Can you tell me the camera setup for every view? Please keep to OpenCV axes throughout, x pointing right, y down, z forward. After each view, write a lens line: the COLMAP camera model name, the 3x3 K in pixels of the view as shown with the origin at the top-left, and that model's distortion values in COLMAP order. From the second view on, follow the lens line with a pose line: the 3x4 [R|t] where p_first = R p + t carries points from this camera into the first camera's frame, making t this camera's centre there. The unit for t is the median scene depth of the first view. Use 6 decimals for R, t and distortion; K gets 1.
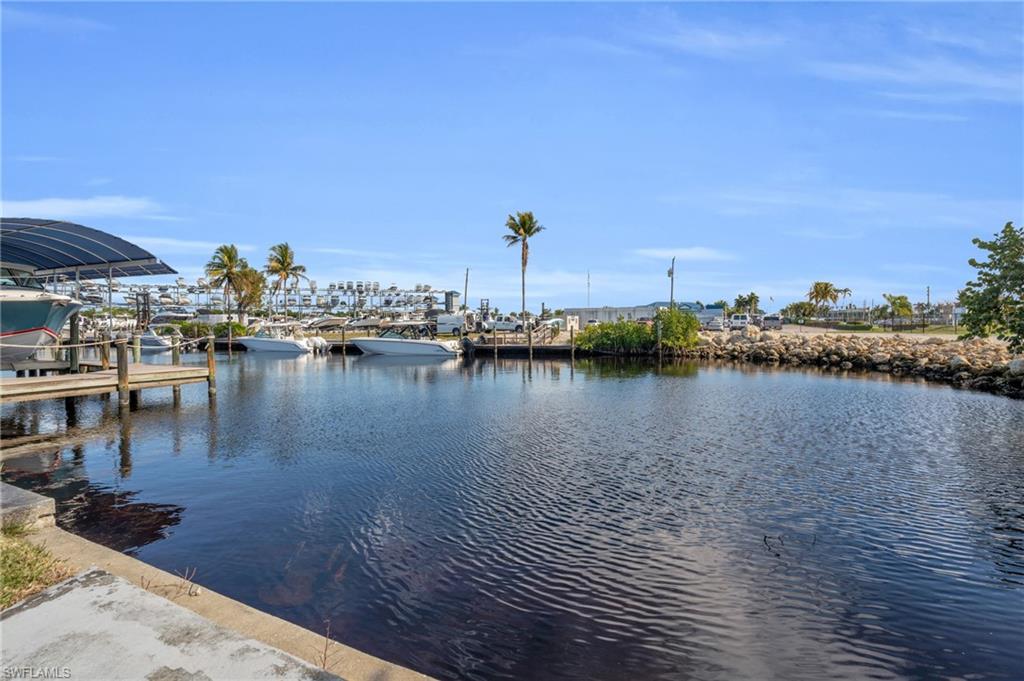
lens RADIAL K [[469.0, 0, 507.2], [0, 469.0, 339.2], [0, 0, 1]] dist [-0.069315, 0.025021]
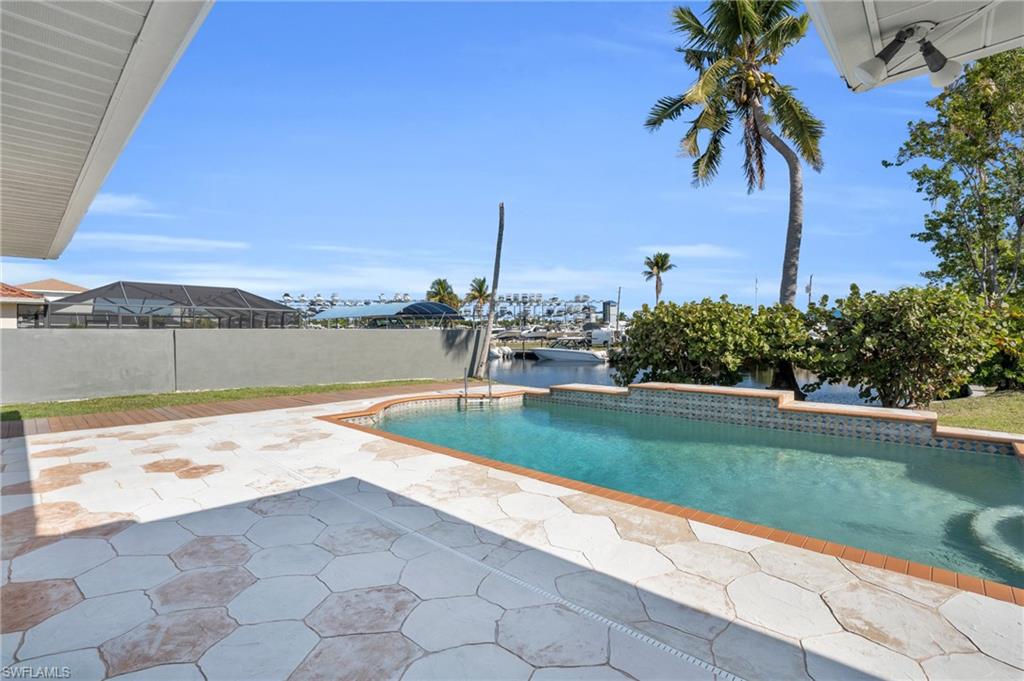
lens RADIAL K [[475.9, 0, 511.3], [0, 475.9, 336.6], [0, 0, 1]] dist [-0.074420, 0.026745]
pose [[0.947513, 0.004723, -0.319684, 0.057184], [-0.010698, 0.999799, -0.016938, -0.009045], [0.319540, 0.019469, 0.947373, -0.307554]]
